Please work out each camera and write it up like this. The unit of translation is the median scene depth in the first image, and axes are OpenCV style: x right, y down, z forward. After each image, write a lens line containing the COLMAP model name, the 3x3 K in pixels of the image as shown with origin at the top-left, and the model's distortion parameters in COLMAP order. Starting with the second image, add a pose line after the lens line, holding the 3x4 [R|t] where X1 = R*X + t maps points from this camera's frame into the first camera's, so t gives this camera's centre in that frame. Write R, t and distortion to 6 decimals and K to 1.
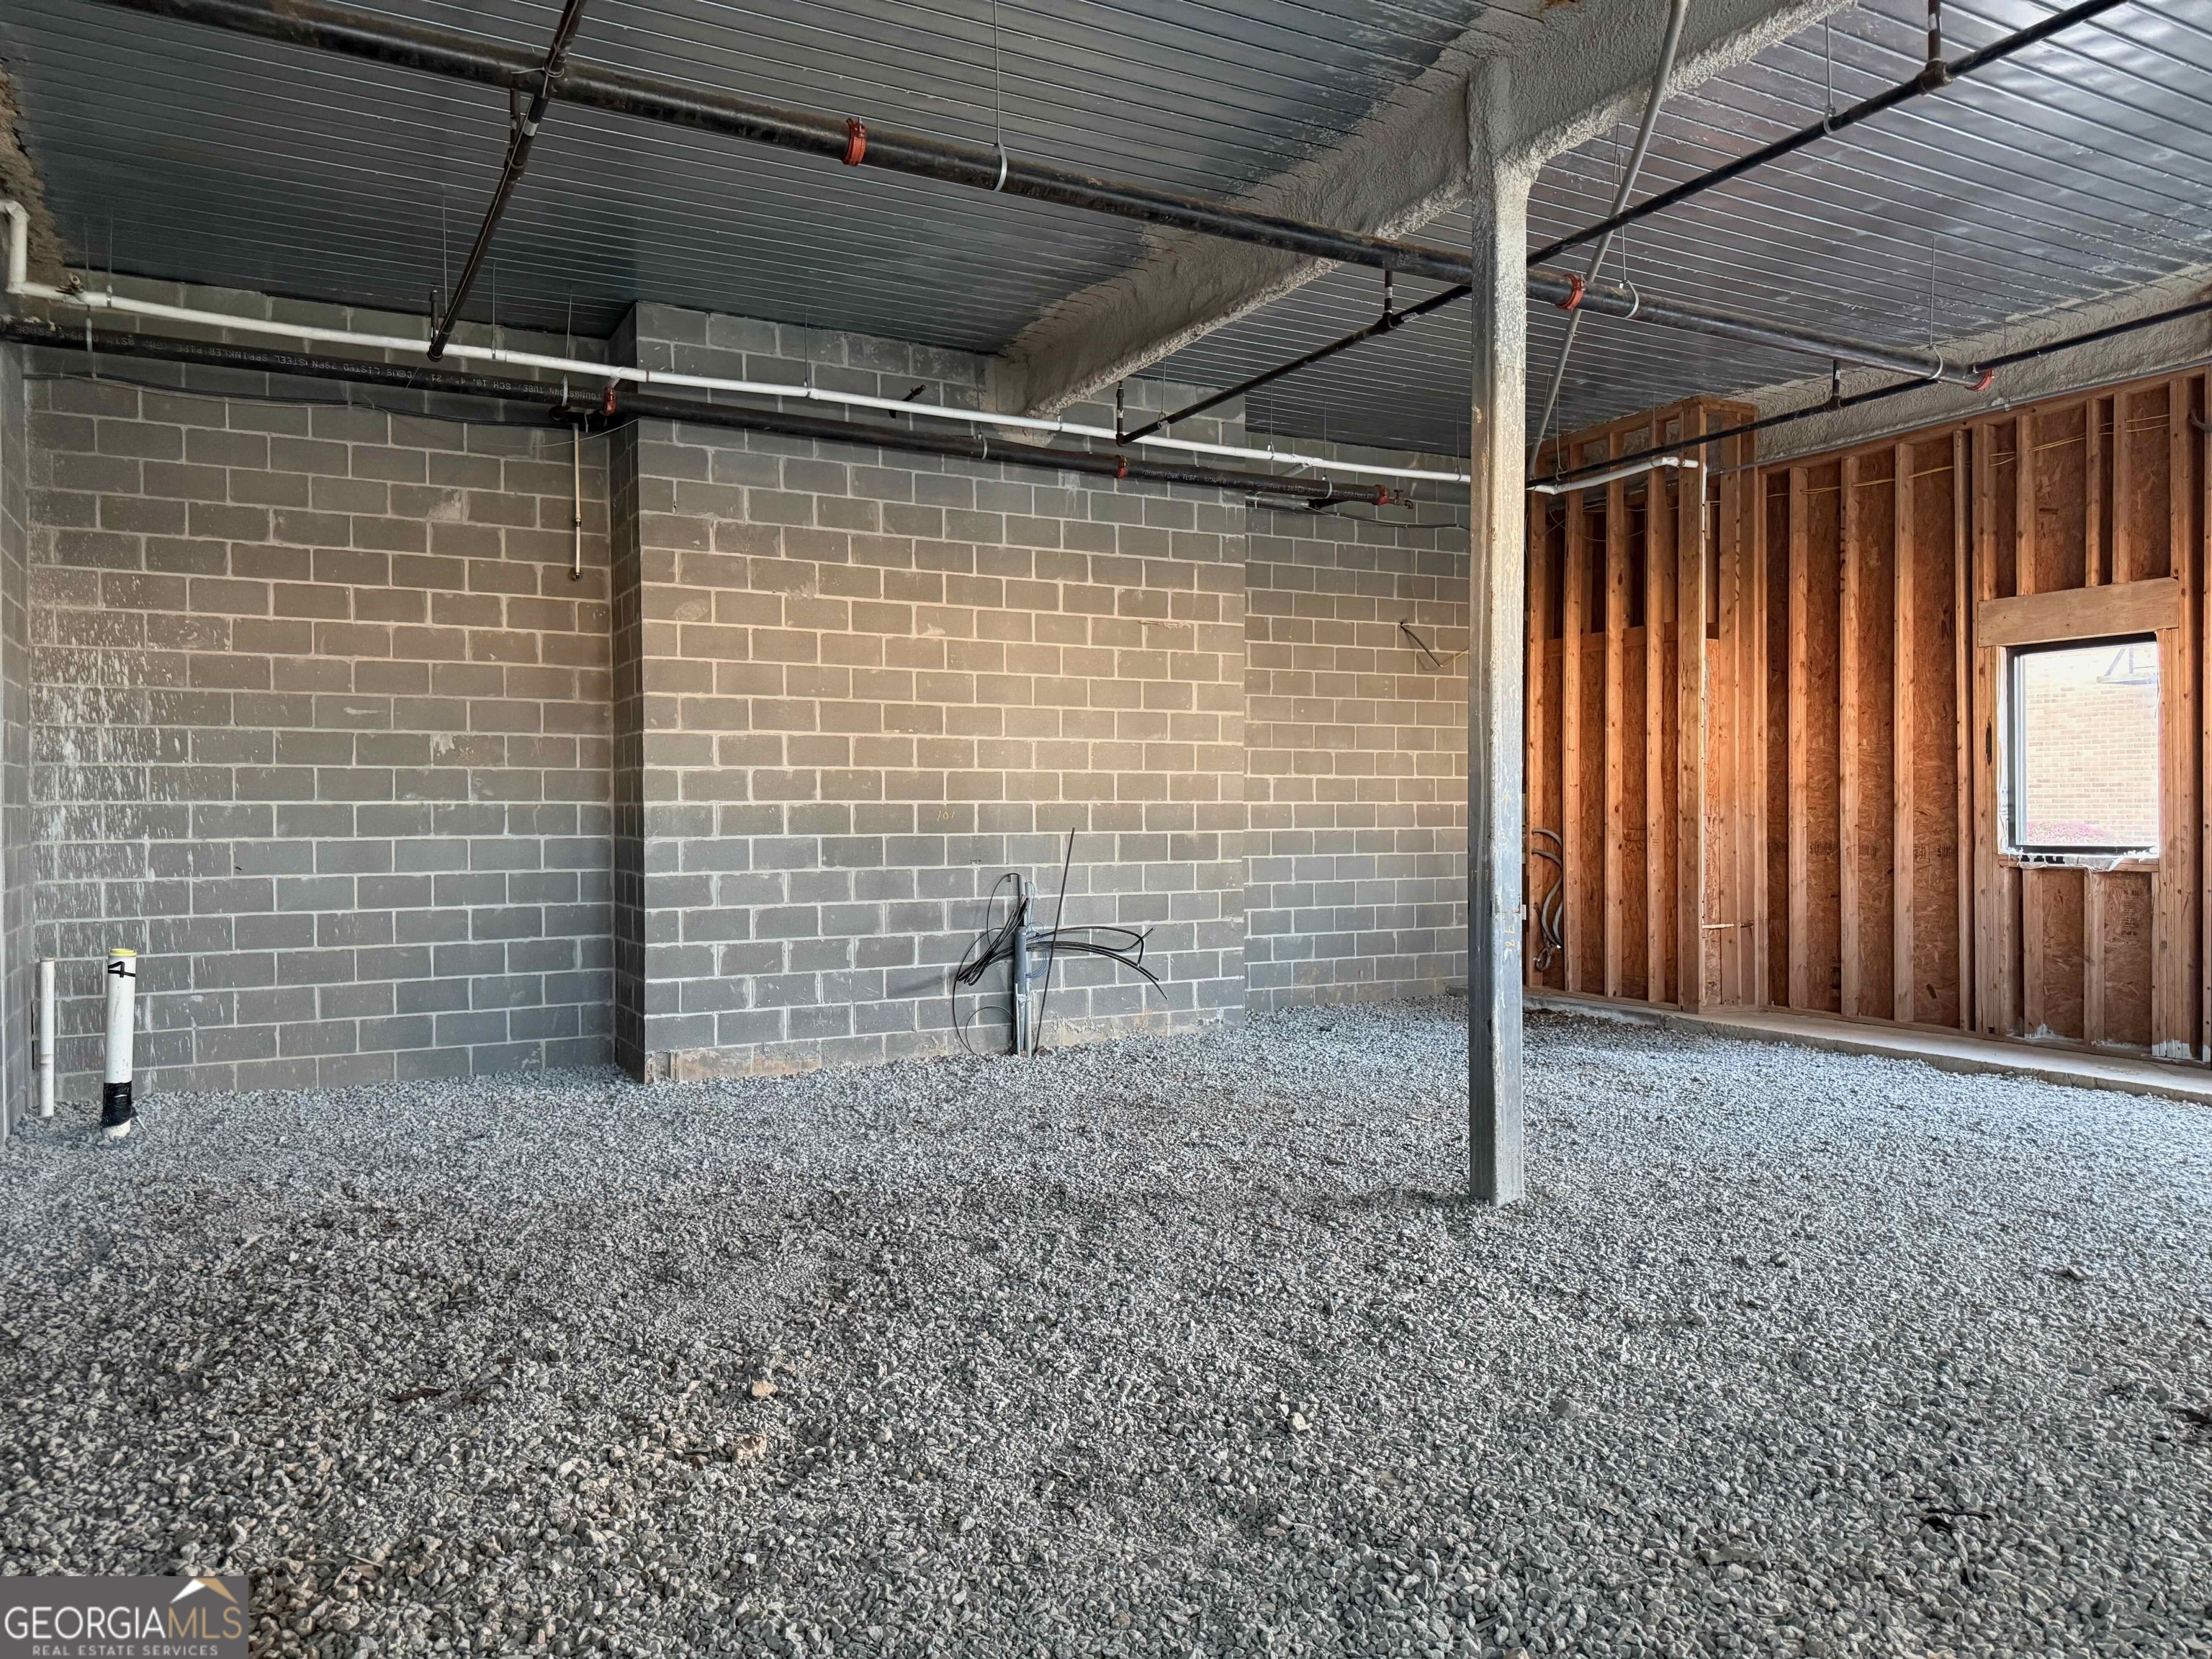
lens RADIAL K [[1581.6, 0, 1136.3], [0, 1581.6, 830.3], [0, 0, 1]] dist [0.057196, -0.038358]
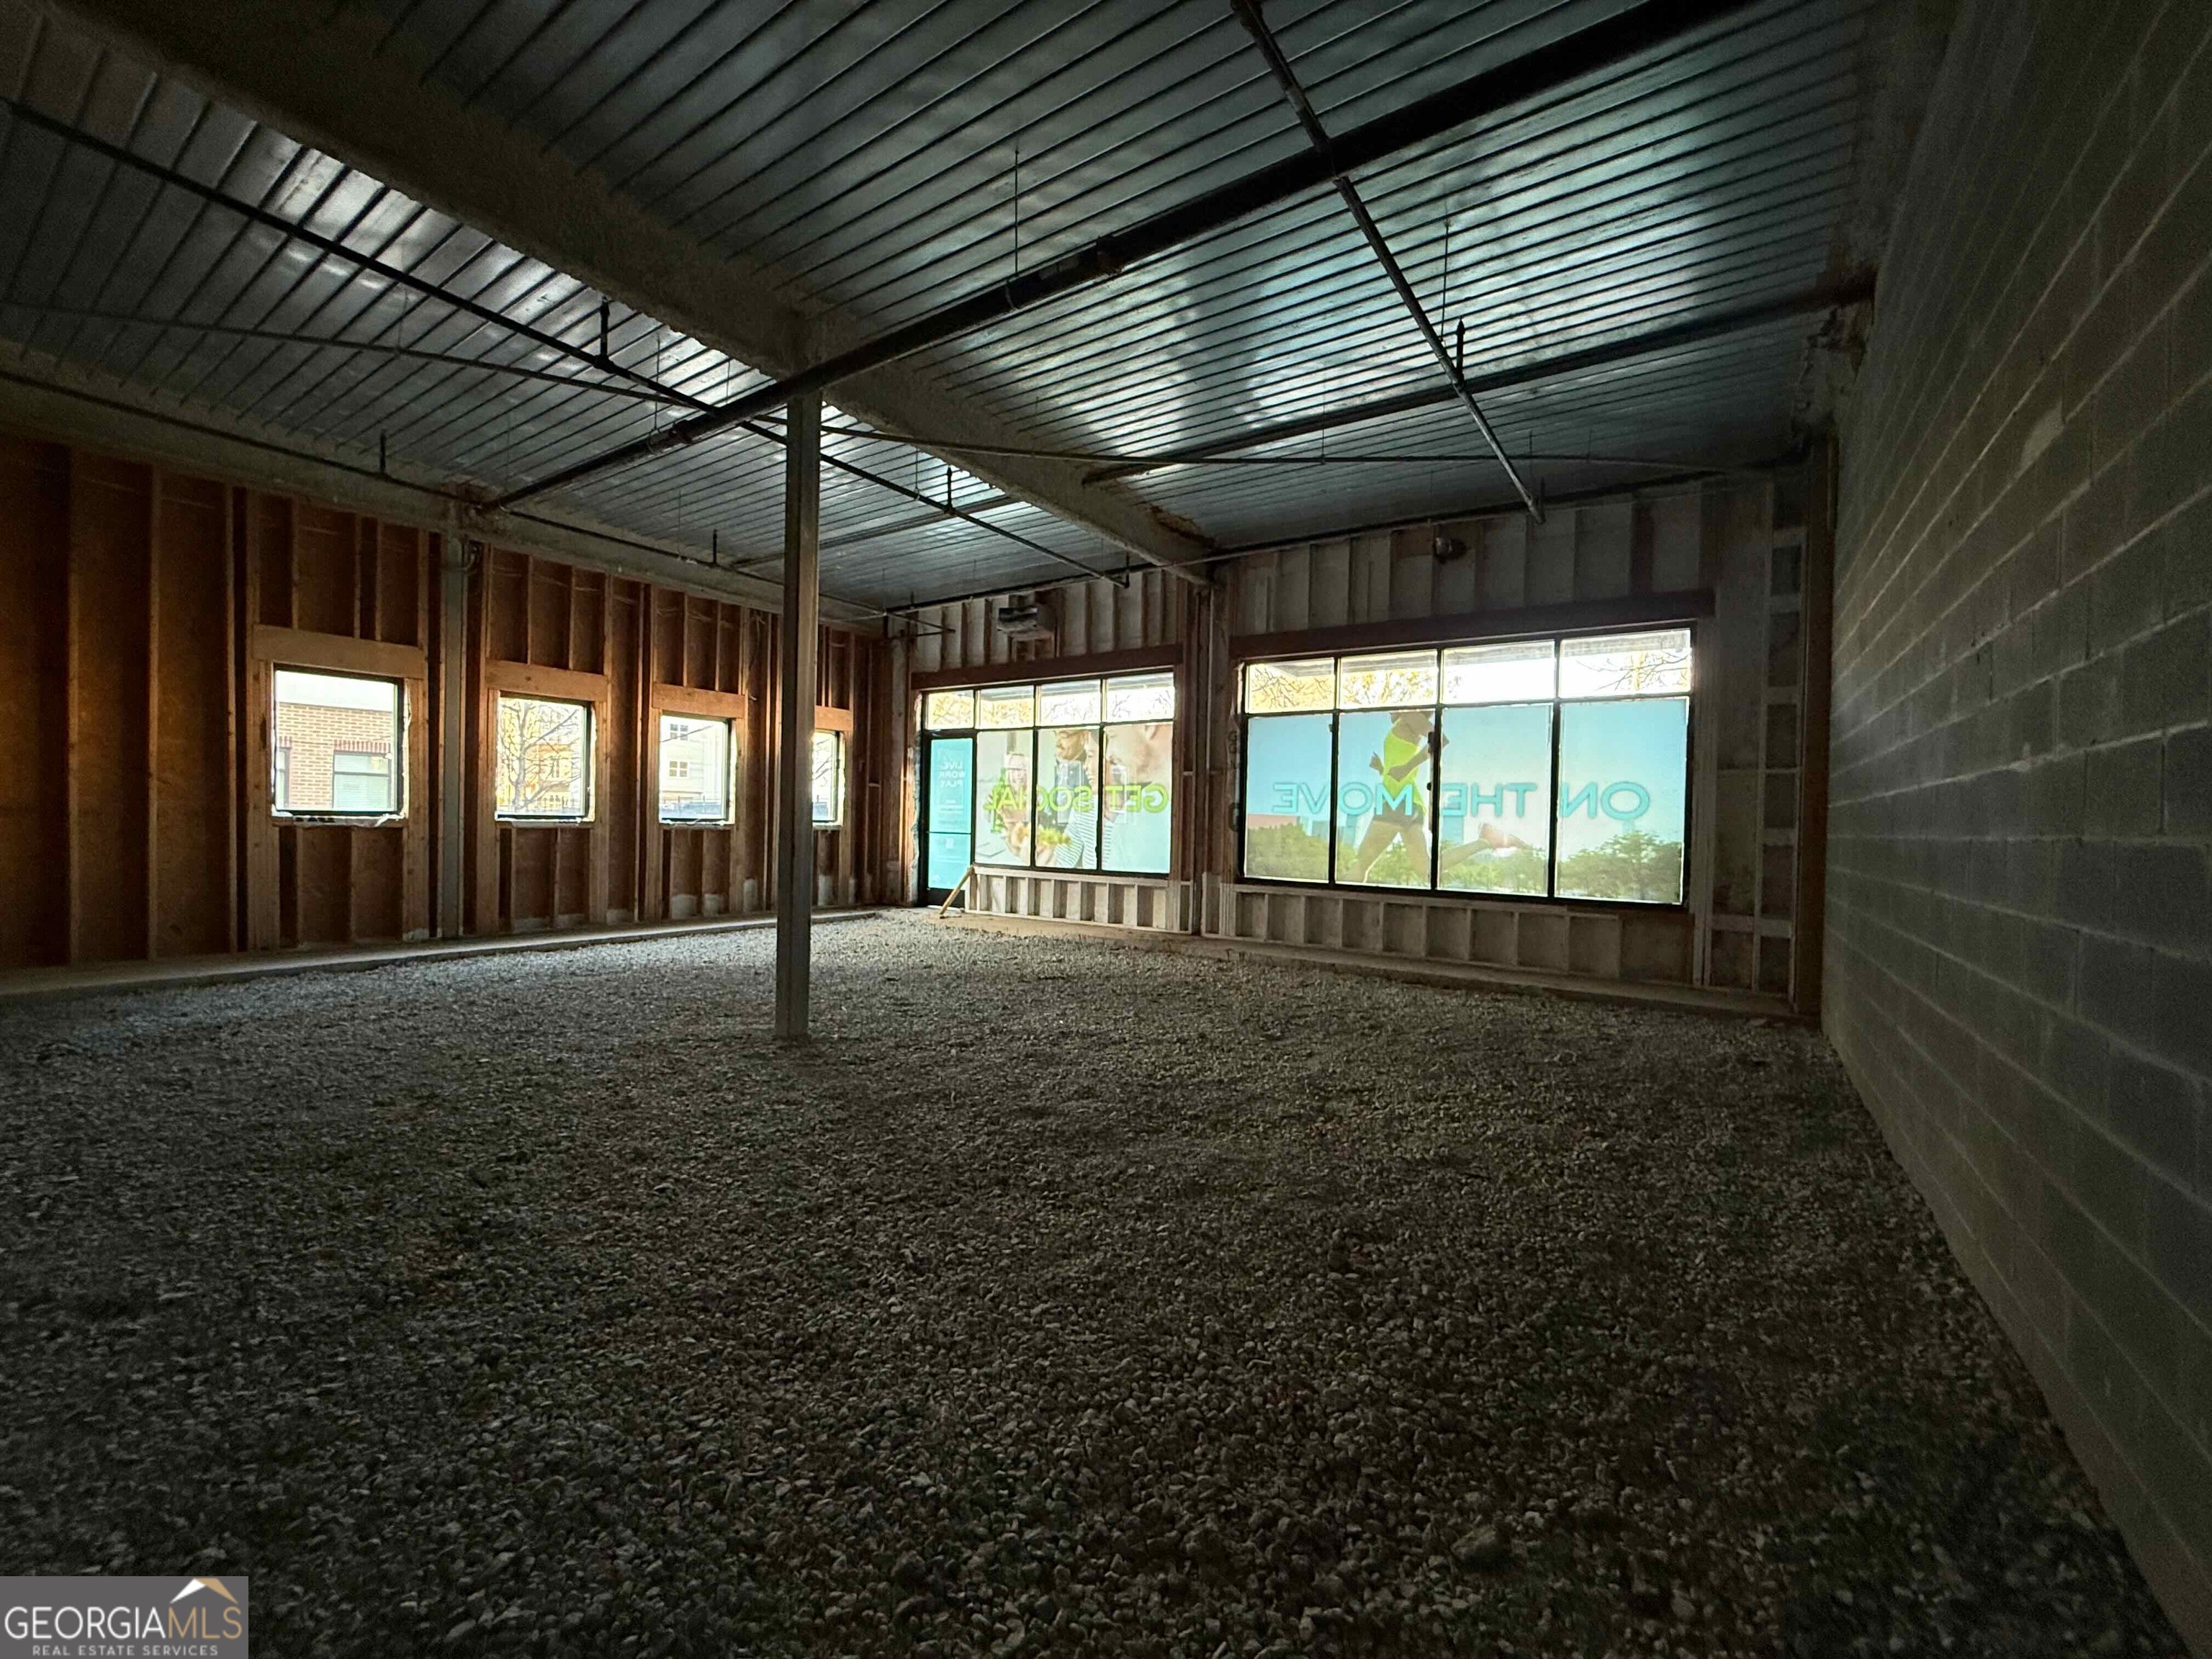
lens RADIAL K [[888.3, 0, 1115.3], [0, 888.3, 824.2], [0, 0, 1]] dist [0.025820, -0.006034]
pose [[-0.452699, -0.021136, 0.891413, -0.492837], [-0.020566, 0.999701, 0.013259, -0.003776], [-0.891426, -0.012330, -0.452998, 0.768506]]
